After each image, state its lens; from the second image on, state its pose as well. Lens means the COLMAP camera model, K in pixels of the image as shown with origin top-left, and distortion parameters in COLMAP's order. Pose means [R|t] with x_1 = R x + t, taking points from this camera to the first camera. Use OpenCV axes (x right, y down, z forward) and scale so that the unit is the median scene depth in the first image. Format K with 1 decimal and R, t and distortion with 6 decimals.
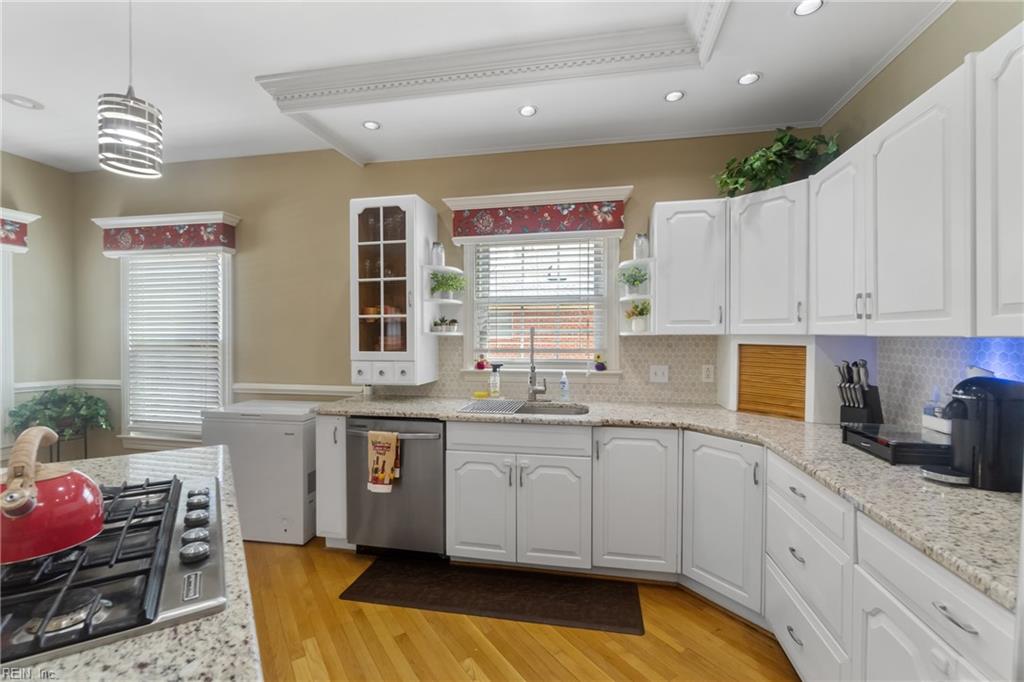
lens RADIAL K [[448.8, 0, 512.8], [0, 448.8, 339.6], [0, 0, 1]] dist [-0.005445, 0.001285]
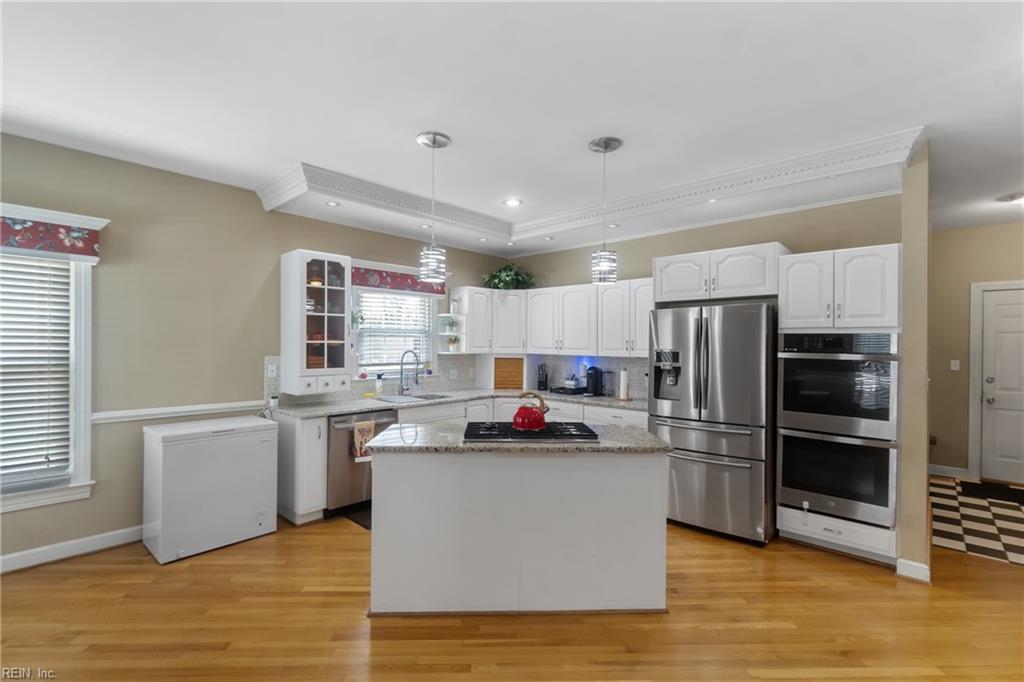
lens RADIAL K [[448.8, 0, 505.6], [0, 448.8, 345.6], [0, 0, 1]] dist [-0.005445, 0.001285]
pose [[0.534340, 0.002626, 0.845266, -1.132228], [0.001574, 0.999990, -0.004102, -0.034560], [-0.845268, 0.003522, 0.534330, -0.171806]]
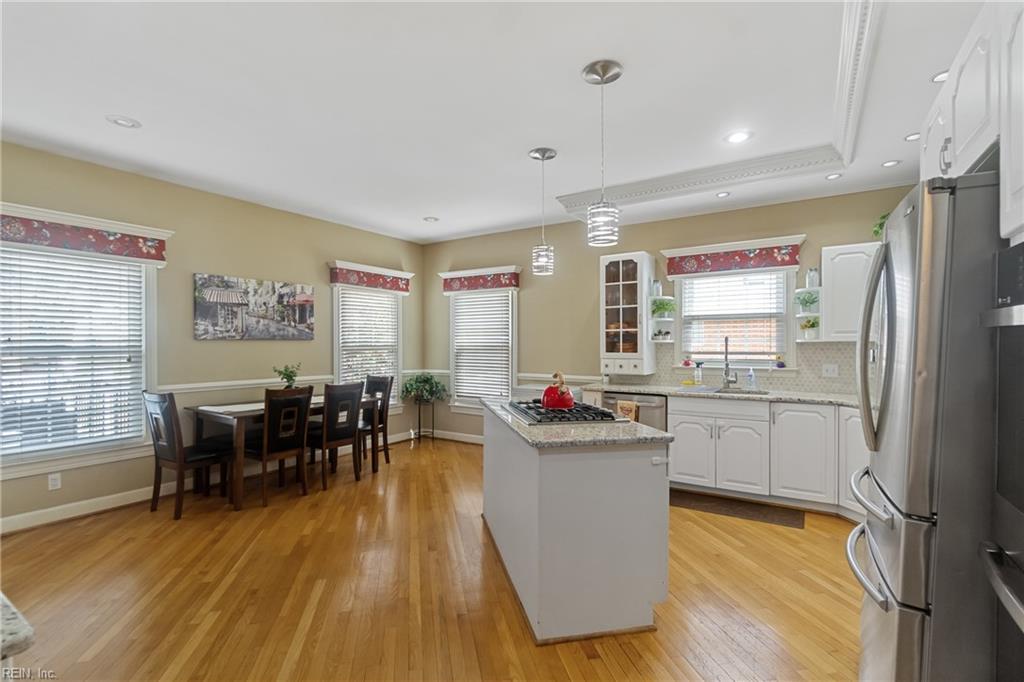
lens RADIAL K [[473.8, 0, 510.3], [0, 473.8, 342.1], [0, 0, 1]] dist [-0.001753, -0.000767]
pose [[0.927122, -0.002127, -0.374754, -0.030449], [-0.001829, 0.999946, -0.010202, 0.007207], [0.374756, 0.010144, 0.927068, -0.674759]]
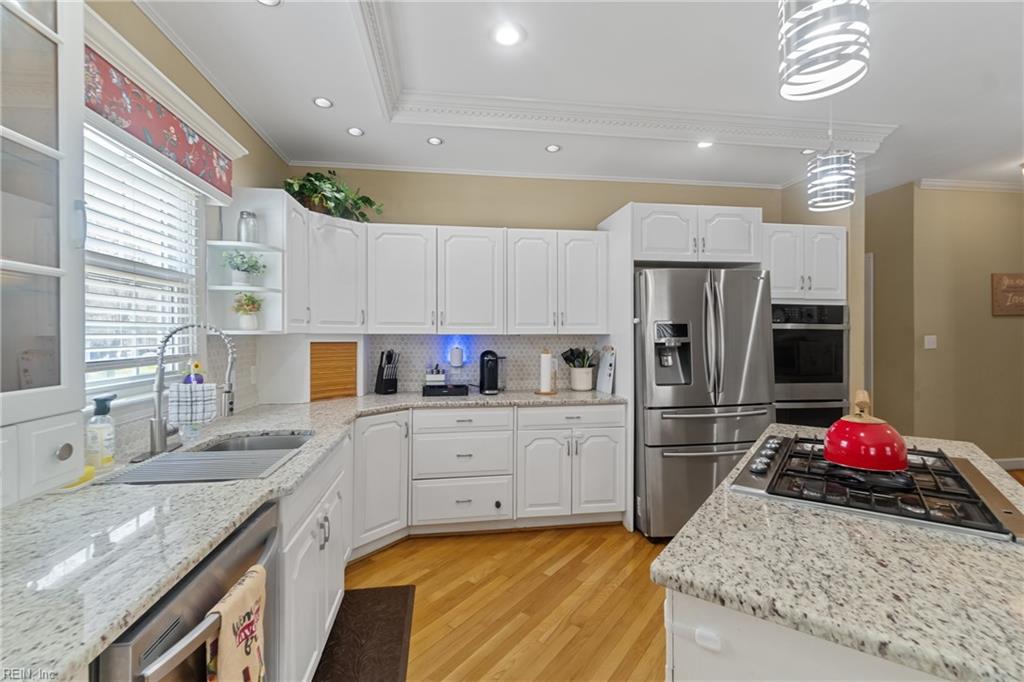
lens RADIAL K [[448.8, 0, 511.1], [0, 448.8, 336.9], [0, 0, 1]] dist [-0.005445, 0.001285]
pose [[-0.325272, -0.004626, 0.945609, -0.631658], [0.013096, 0.999870, 0.009396, -0.006374], [-0.945530, 0.015440, -0.325169, 0.783537]]
